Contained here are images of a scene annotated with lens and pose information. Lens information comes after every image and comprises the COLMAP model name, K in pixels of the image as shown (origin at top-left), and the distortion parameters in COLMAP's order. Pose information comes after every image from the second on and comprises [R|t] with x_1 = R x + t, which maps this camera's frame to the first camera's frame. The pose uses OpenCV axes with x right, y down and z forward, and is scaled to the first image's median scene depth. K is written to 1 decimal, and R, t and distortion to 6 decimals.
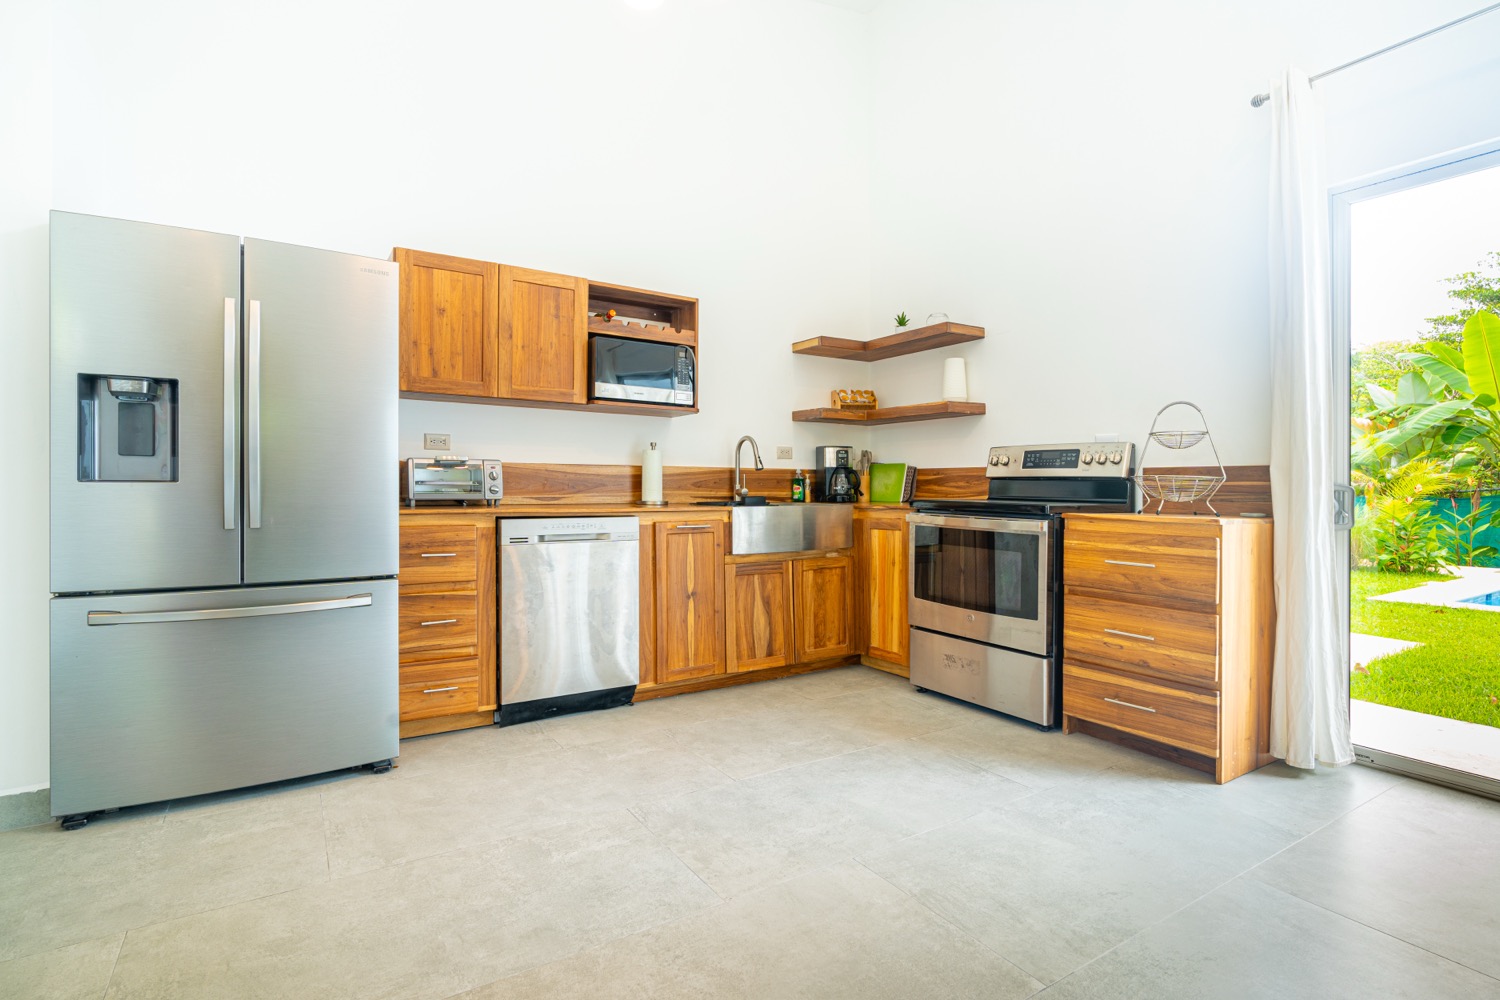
lens RADIAL K [[735.0, 0, 742.4], [0, 735.0, 478.5], [0, 0, 1]] dist [-0.009986, 0.004373]
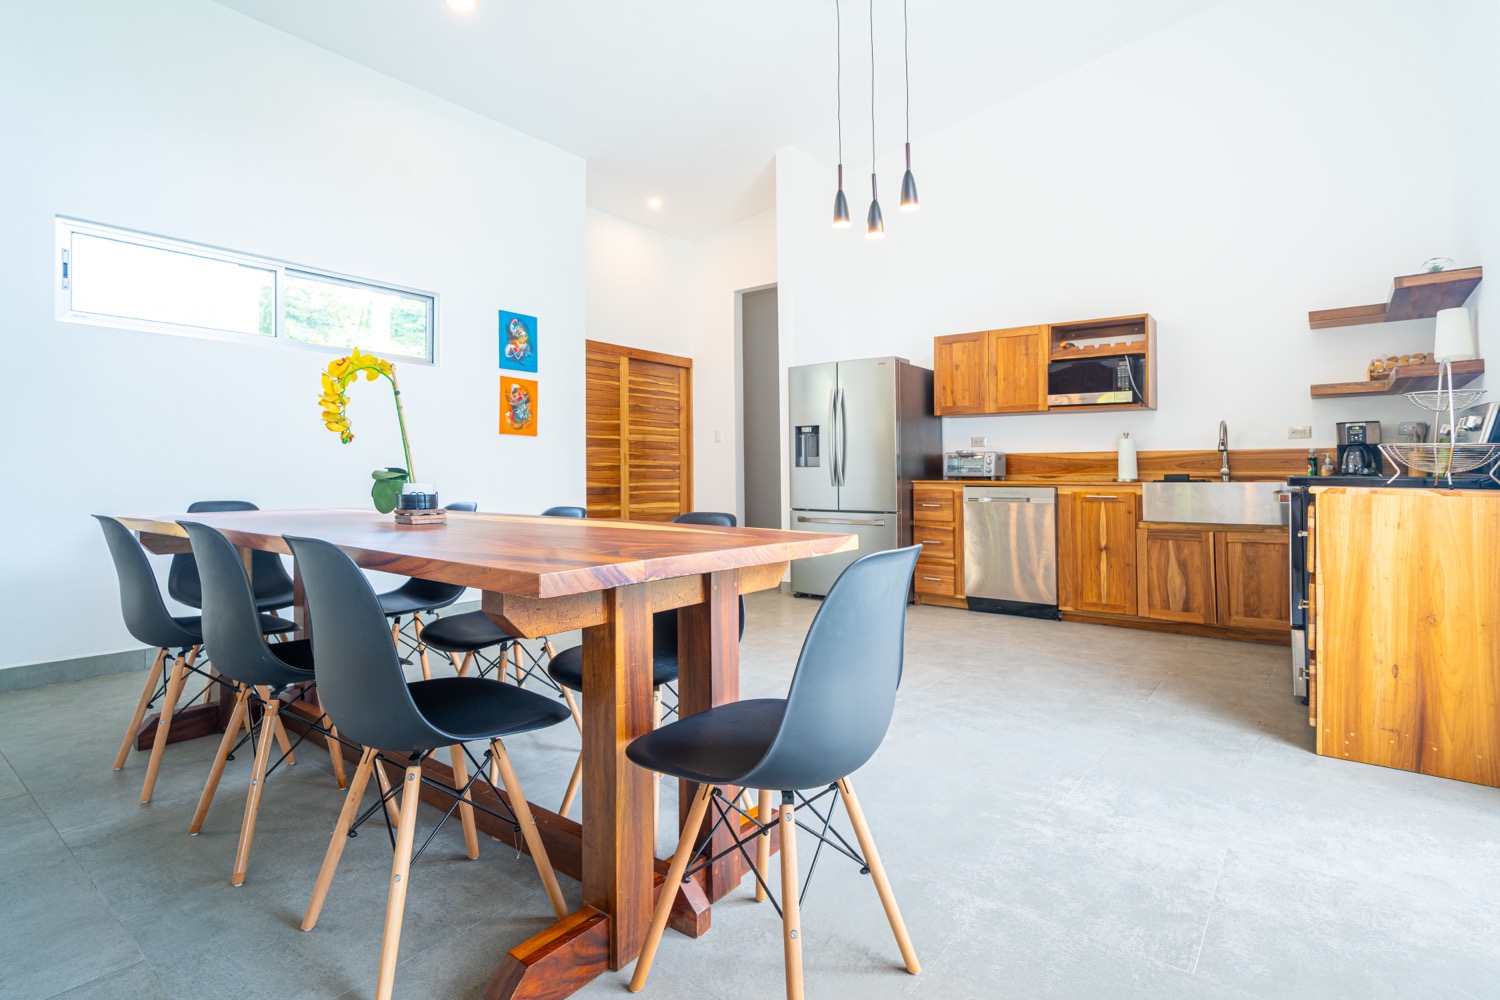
lens RADIAL K [[735.0, 0, 748.6], [0, 735.0, 462.4], [0, 0, 1]] dist [-0.009986, 0.004373]
pose [[0.338404, -0.022182, -0.940739, 0.964029], [0.009661, 0.999751, -0.020098, 0.024355], [0.940951, -0.002287, 0.338534, -0.043364]]
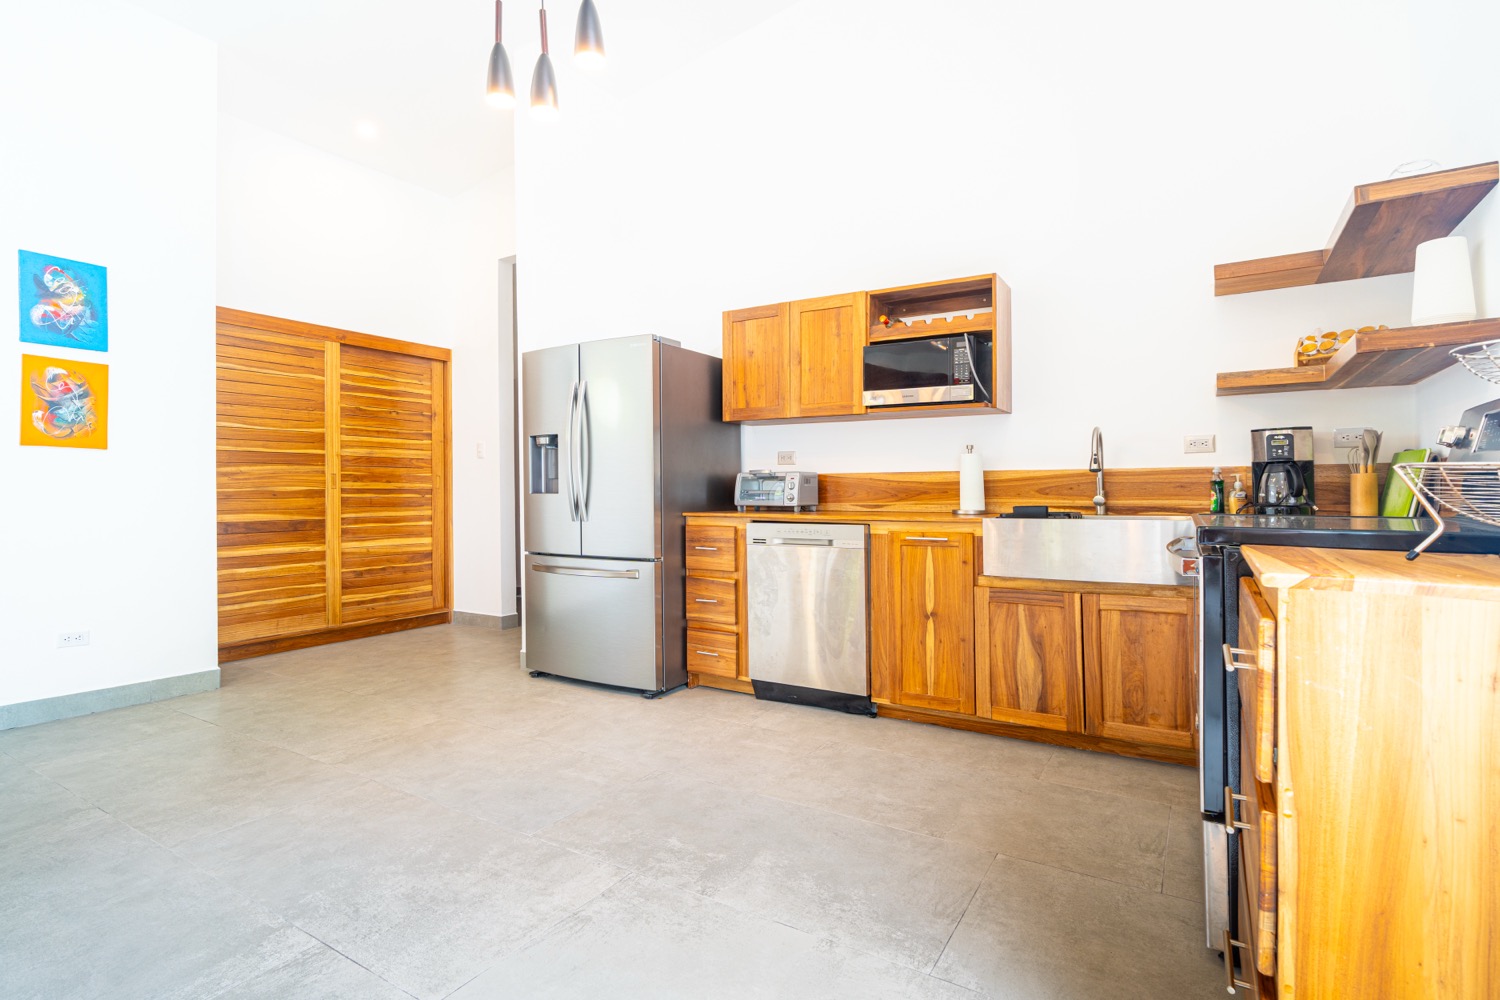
lens RADIAL K [[735.0, 0, 743.9], [0, 735.0, 485.3], [0, 0, 1]] dist [-0.009986, 0.004373]
pose [[0.437990, -0.014827, -0.898858, 0.643101], [0.014843, 0.999847, -0.009260, 0.005198], [0.898857, -0.009286, 0.438143, 0.409783]]
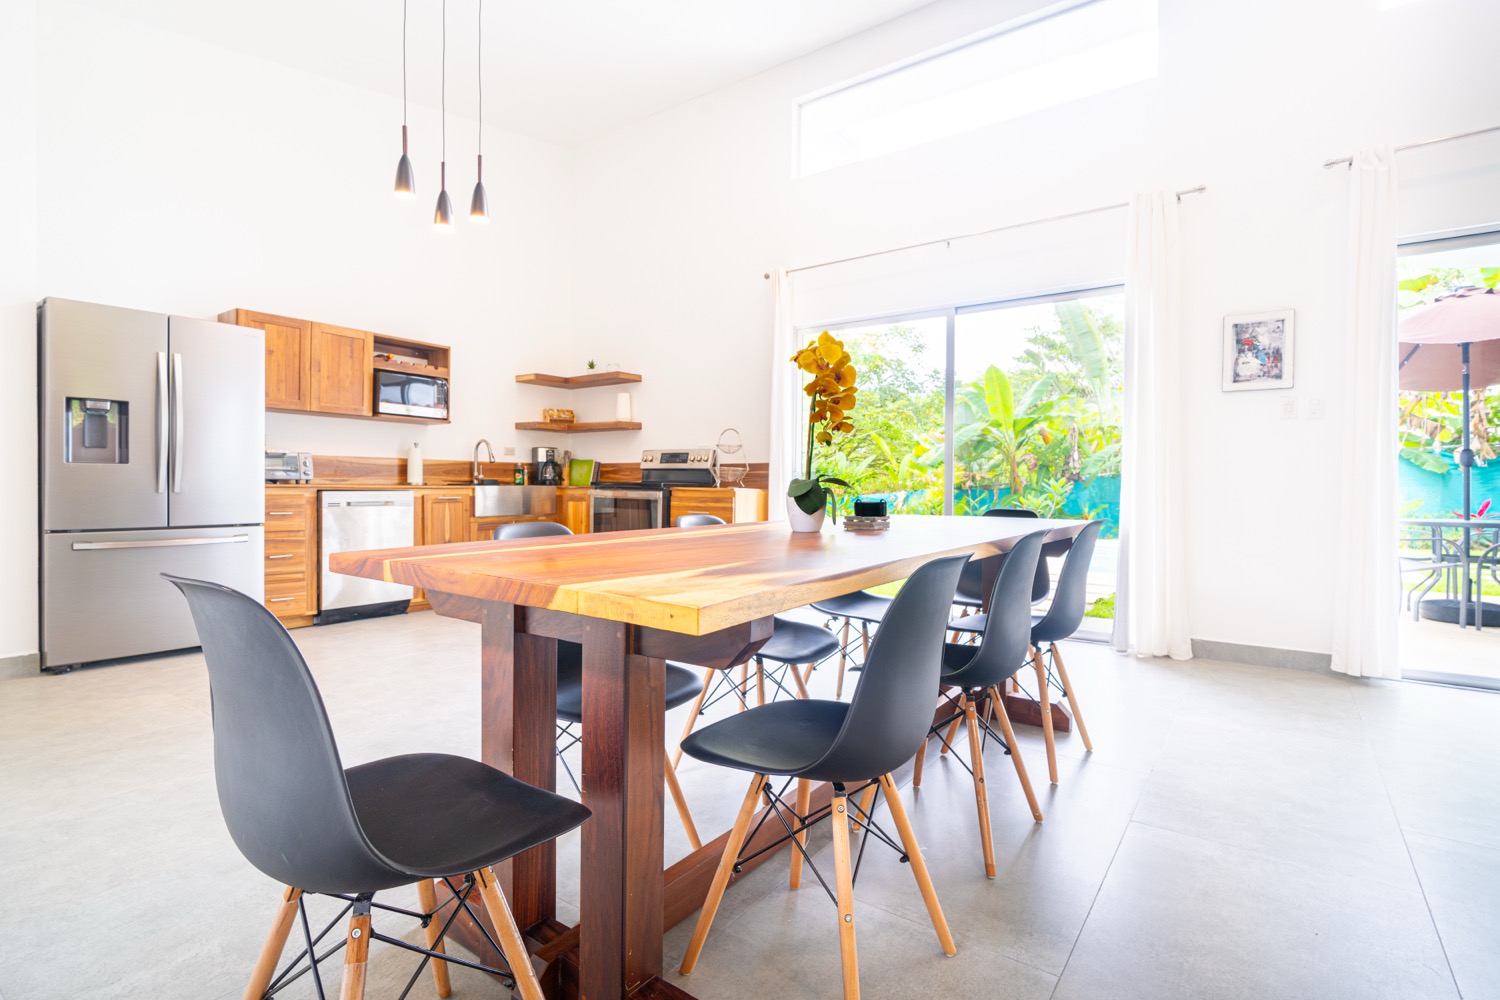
lens RADIAL K [[735.0, 0, 748.5], [0, 735.0, 477.6], [0, 0, 1]] dist [-0.009986, 0.004373]
pose [[0.927739, 0.005692, 0.373187, -0.059841], [-0.006896, 0.999974, 0.001892, 0.014888], [-0.373166, -0.004329, 0.927754, -0.680592]]
